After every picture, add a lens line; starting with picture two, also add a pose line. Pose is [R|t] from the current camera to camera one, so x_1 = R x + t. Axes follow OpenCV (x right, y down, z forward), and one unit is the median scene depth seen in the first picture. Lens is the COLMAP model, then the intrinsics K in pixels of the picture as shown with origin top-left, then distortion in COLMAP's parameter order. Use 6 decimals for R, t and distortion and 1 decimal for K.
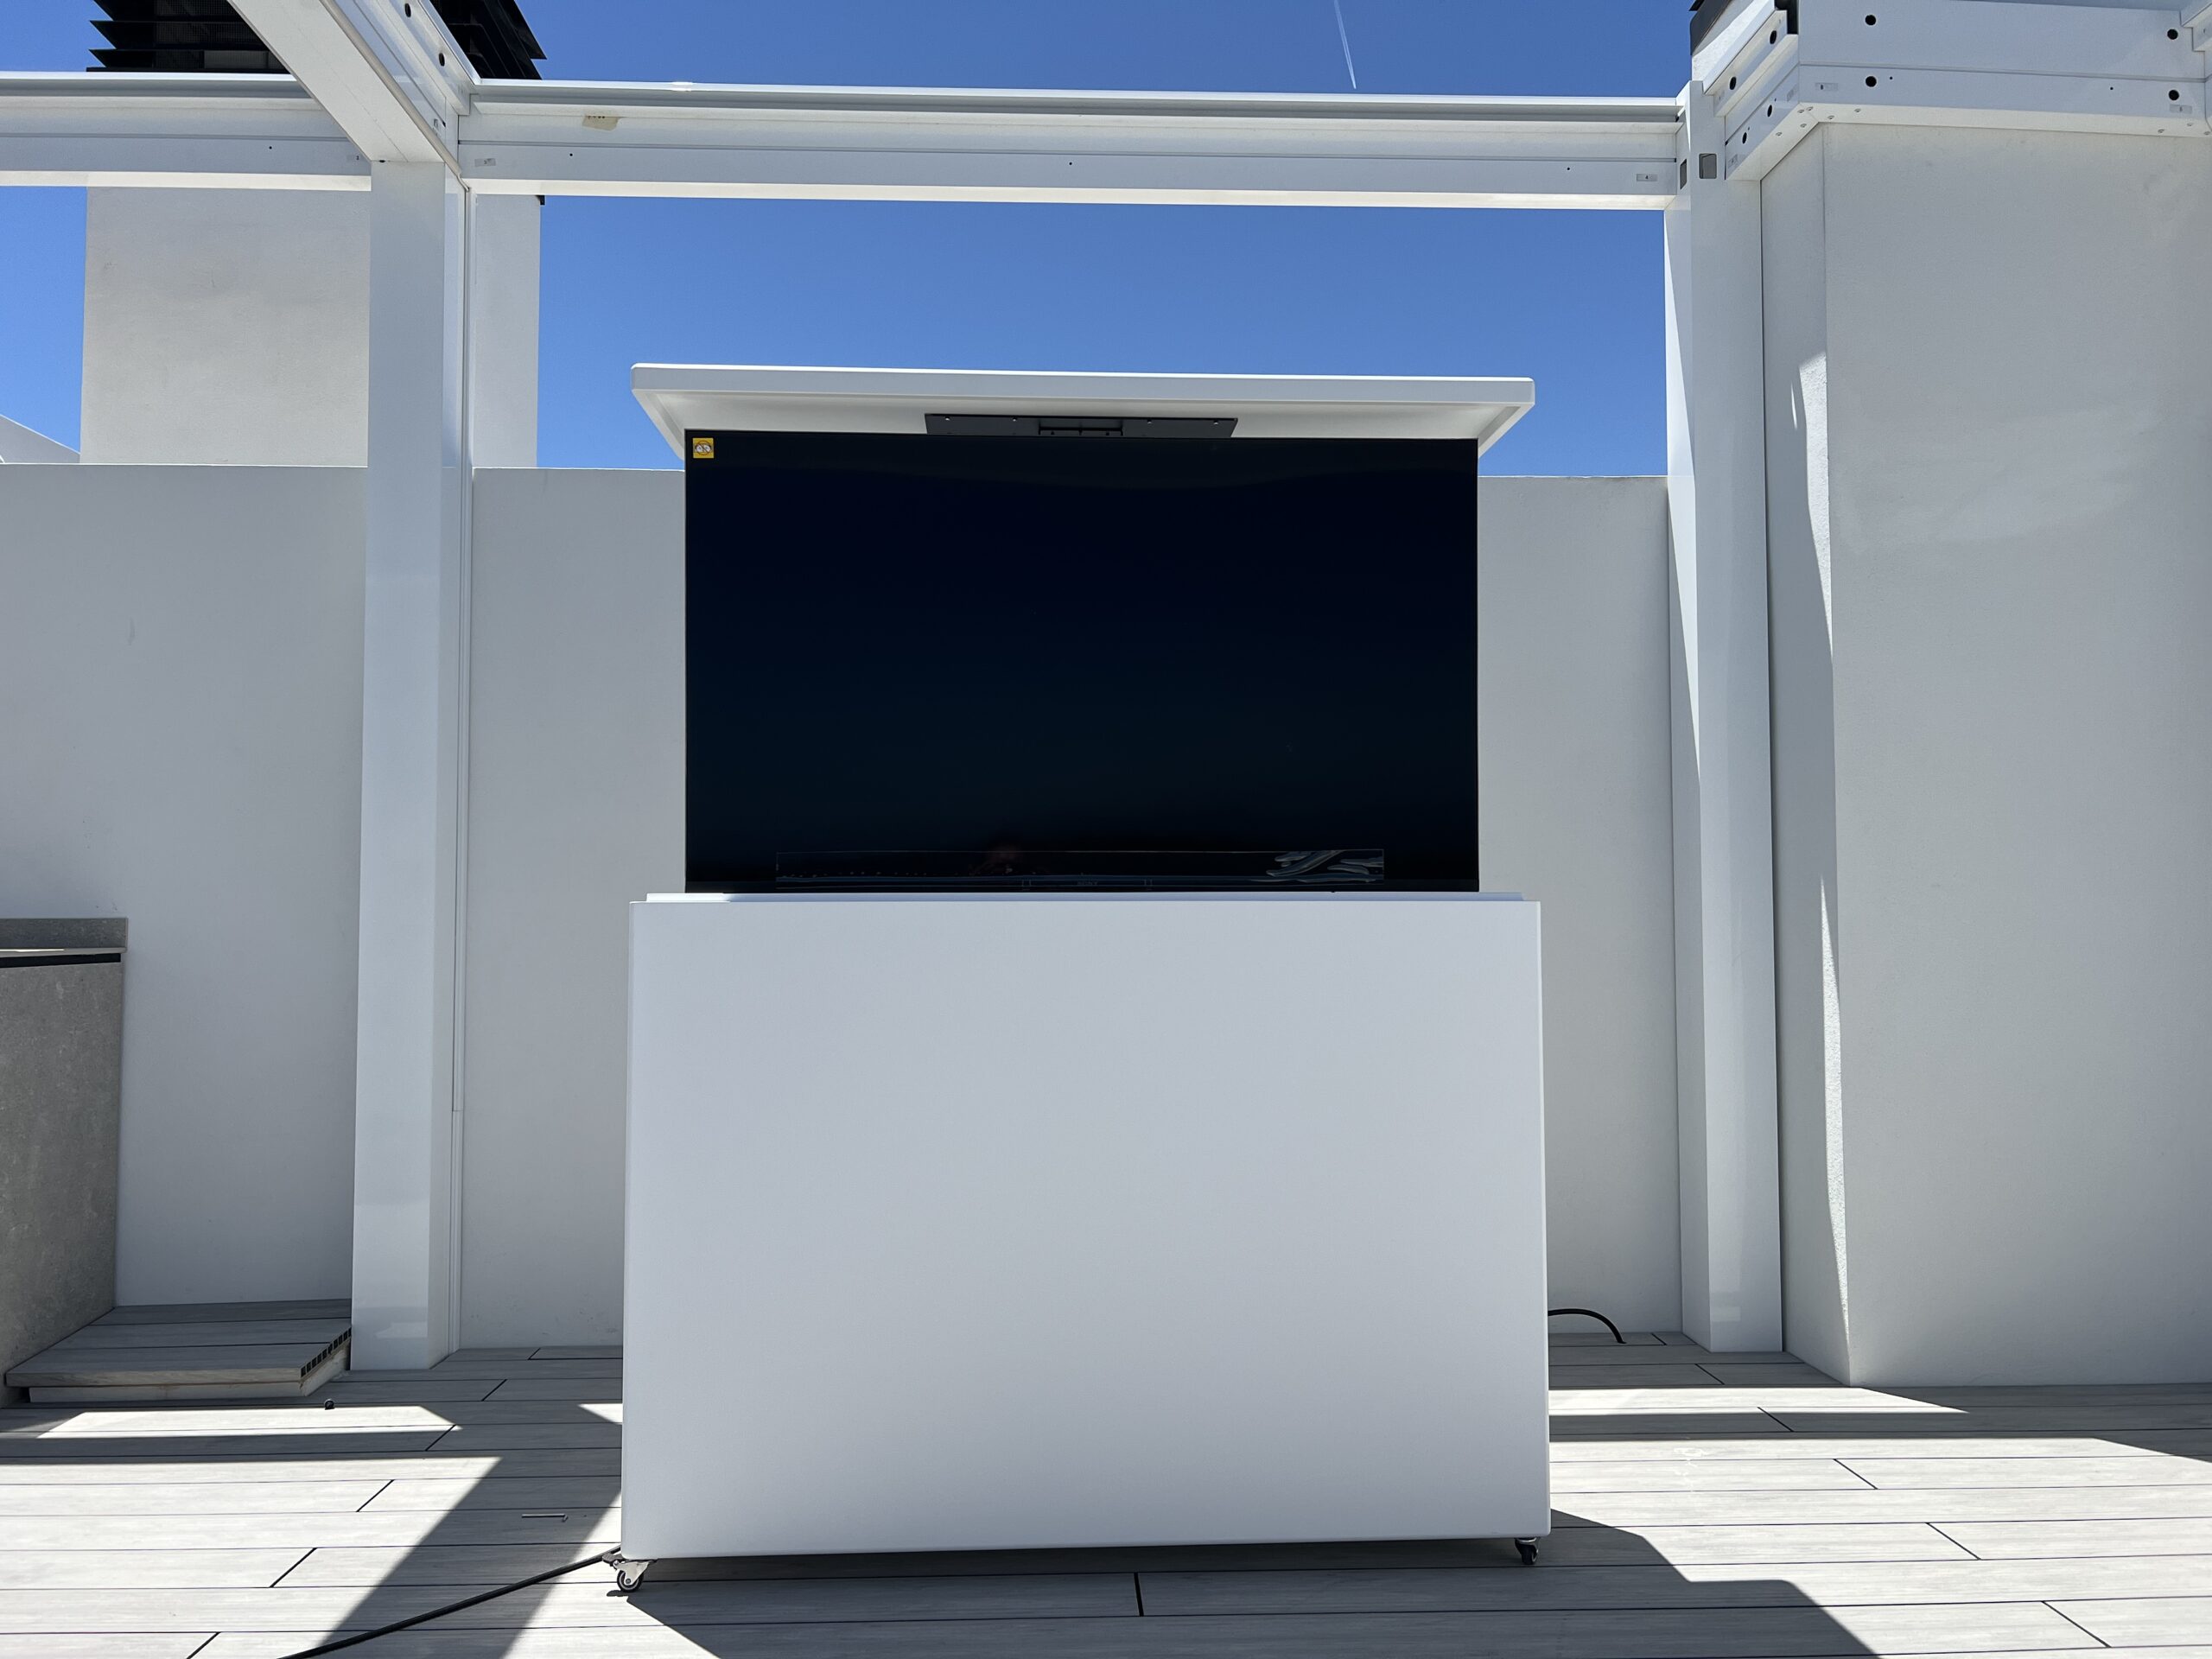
lens RADIAL K [[1683.0, 0, 1097.4], [0, 1683.0, 826.2], [0, 0, 1]] dist [-0.001017, -0.002363]
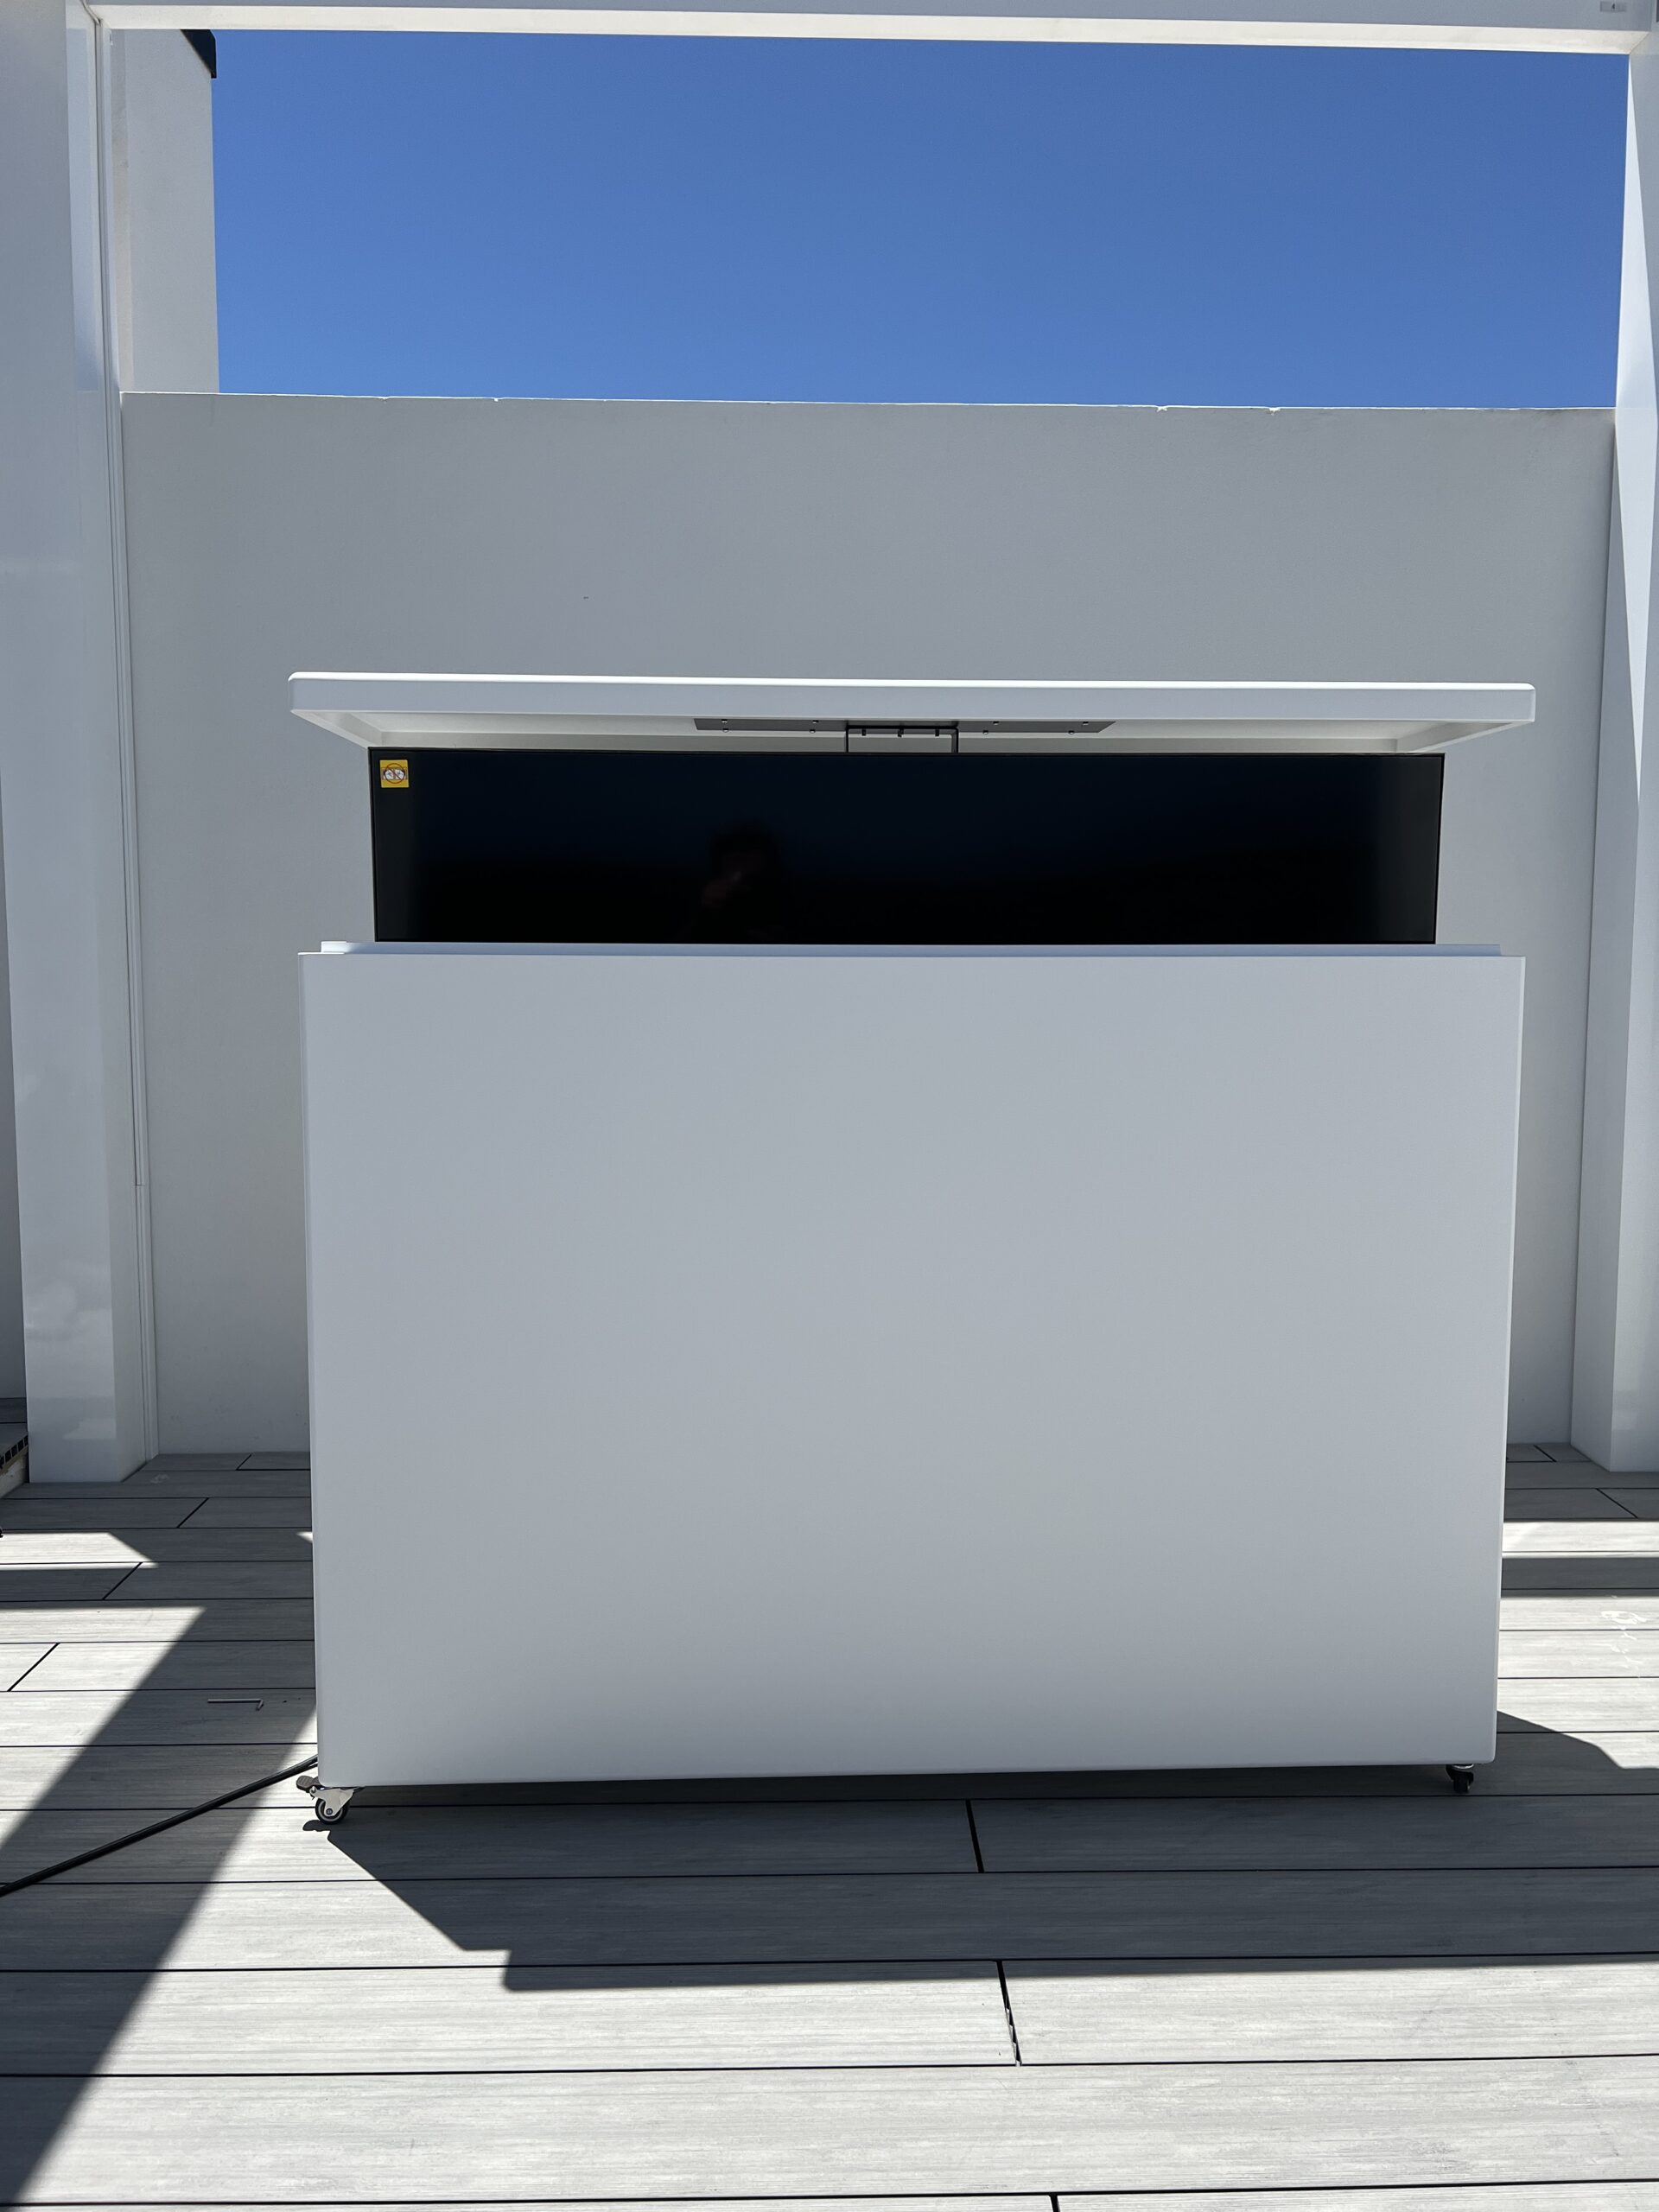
lens RADIAL K [[1683.0, 0, 834.0], [0, 1683.0, 1086.3], [0, 0, 1]] dist [-0.001017, -0.002363]
pose [[0.999912, 0.005784, -0.011955, -0.028169], [-0.004030, 0.989877, 0.141872, -0.002367], [0.012654, -0.141811, 0.989813, 0.223313]]
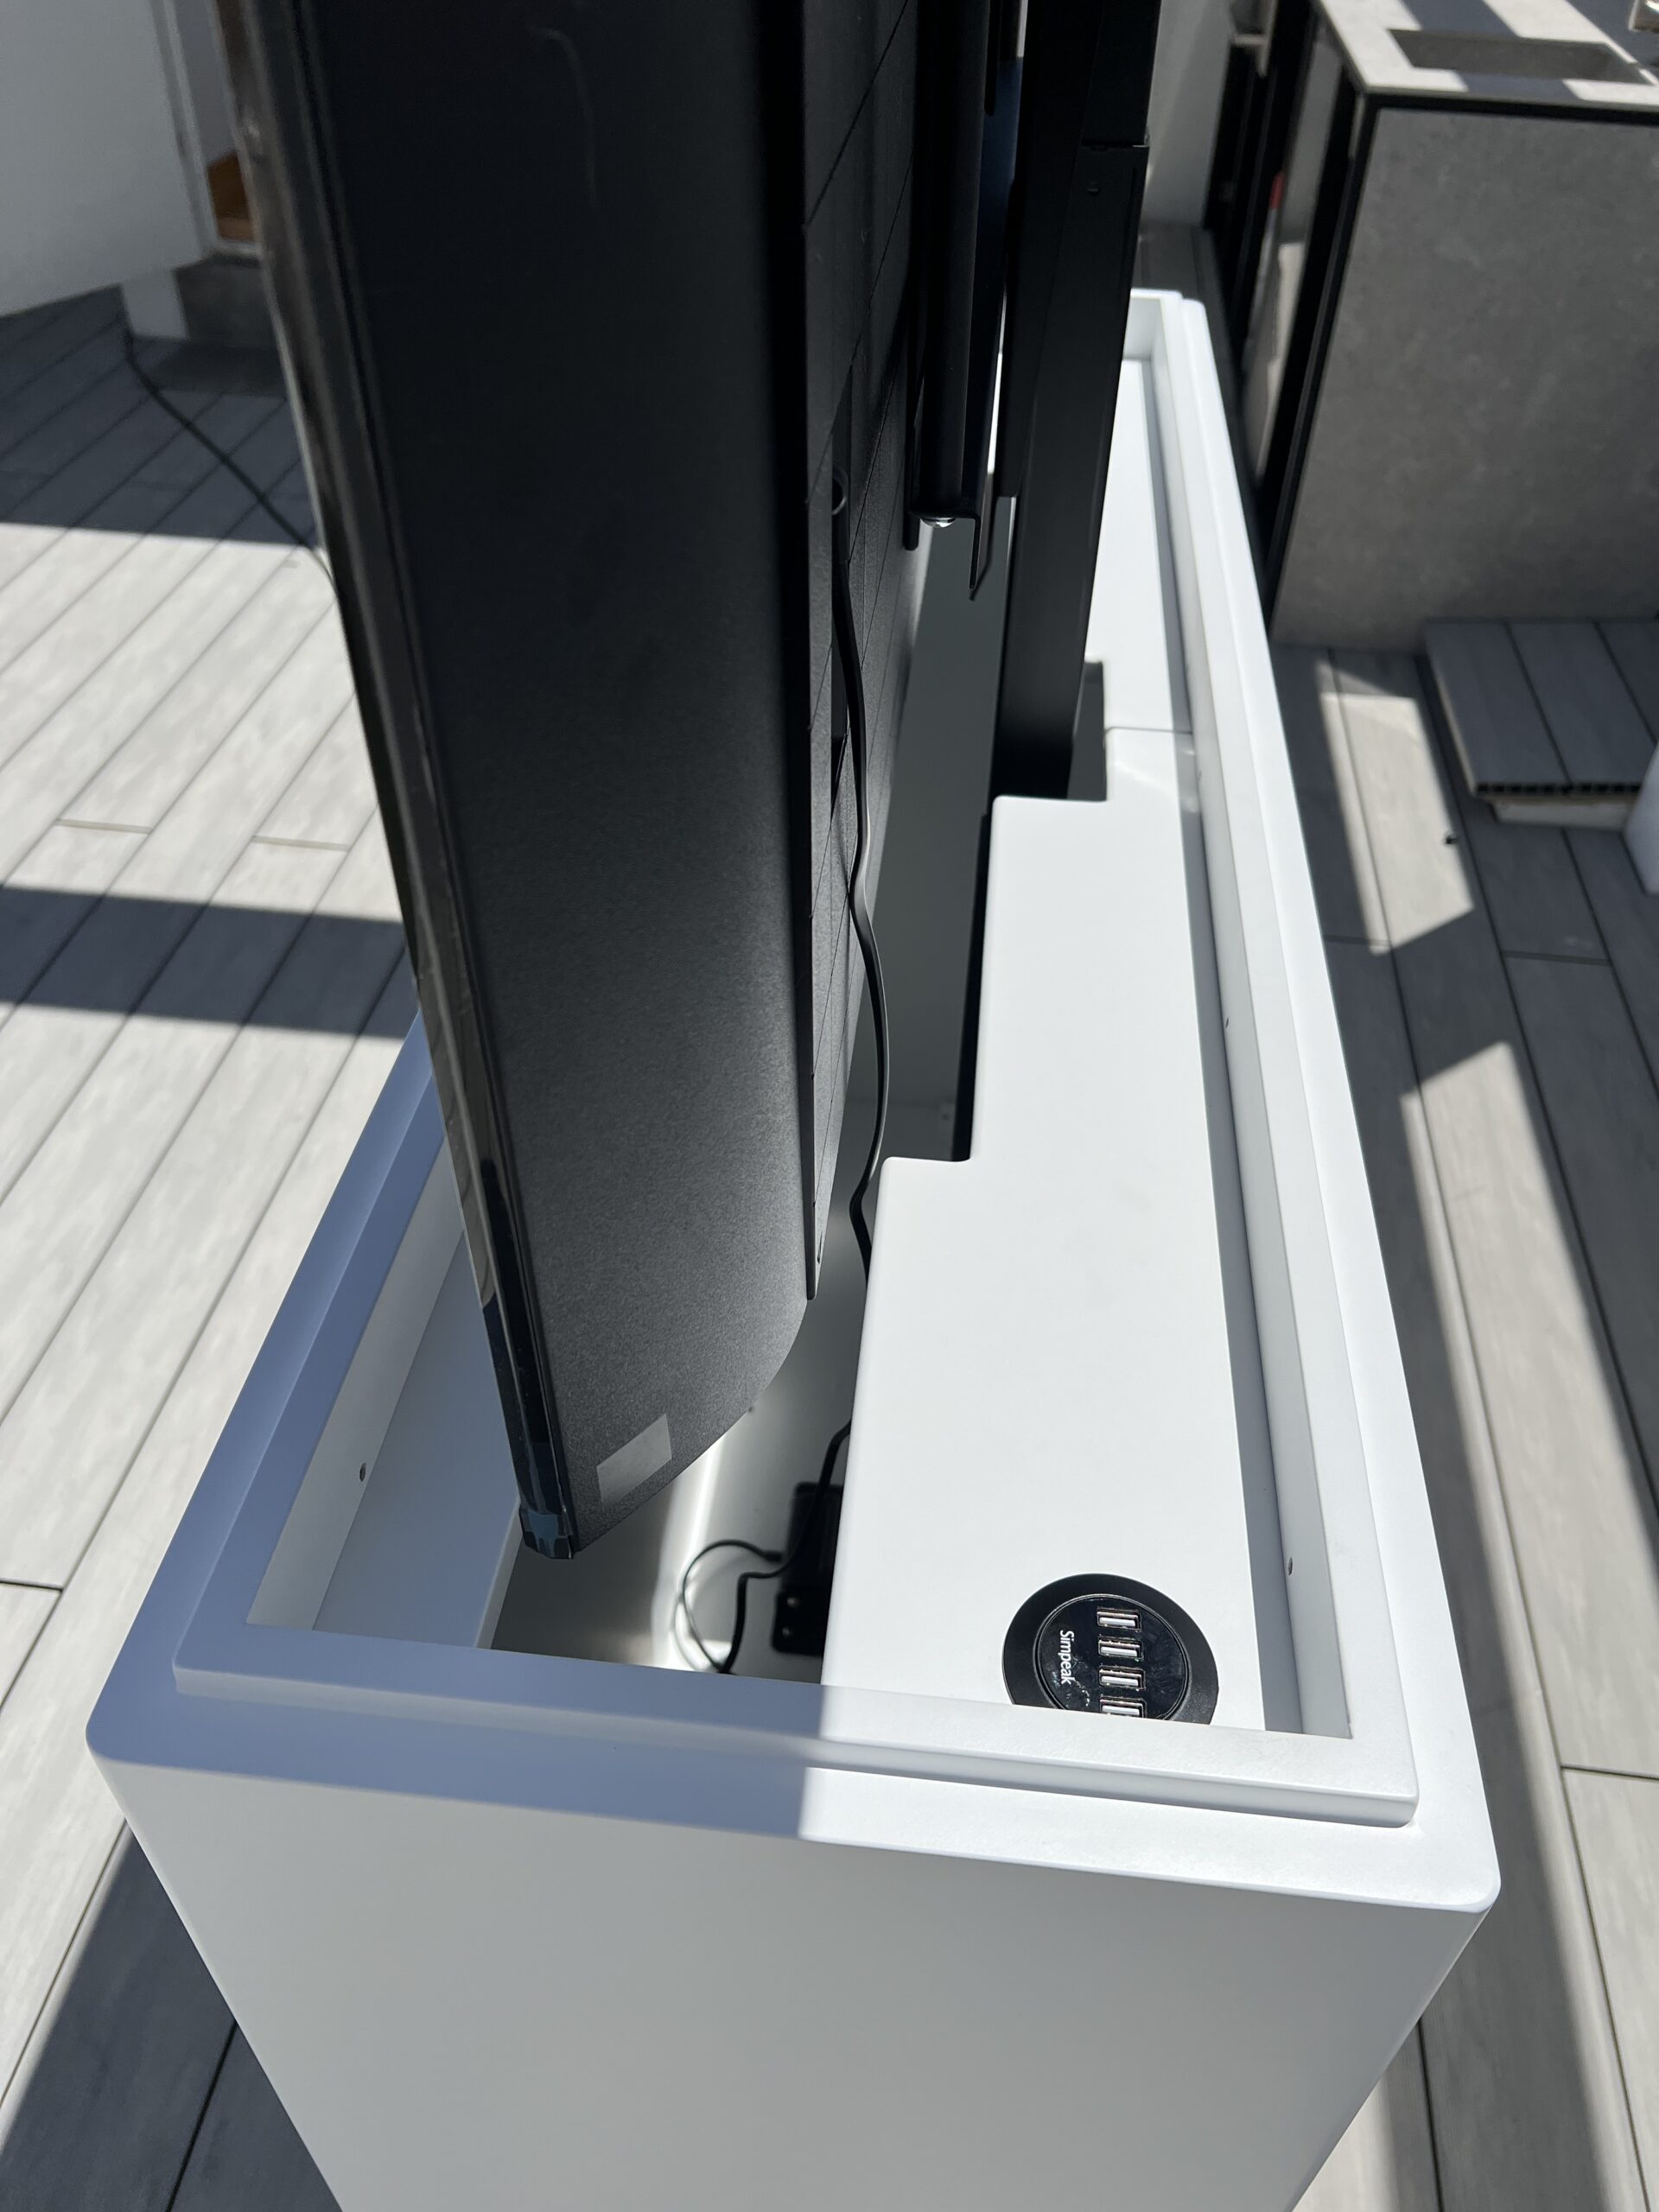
lens RADIAL K [[1683.0, 0, 834.0], [0, 1683.0, 1086.3], [0, 0, 1]] dist [-0.001017, -0.002363]
pose [[-0.153853, 0.649553, -0.744587, 0.295546], [0.028795, 0.756187, 0.653722, -0.109060], [0.987674, 0.079137, -0.135045, 0.959980]]
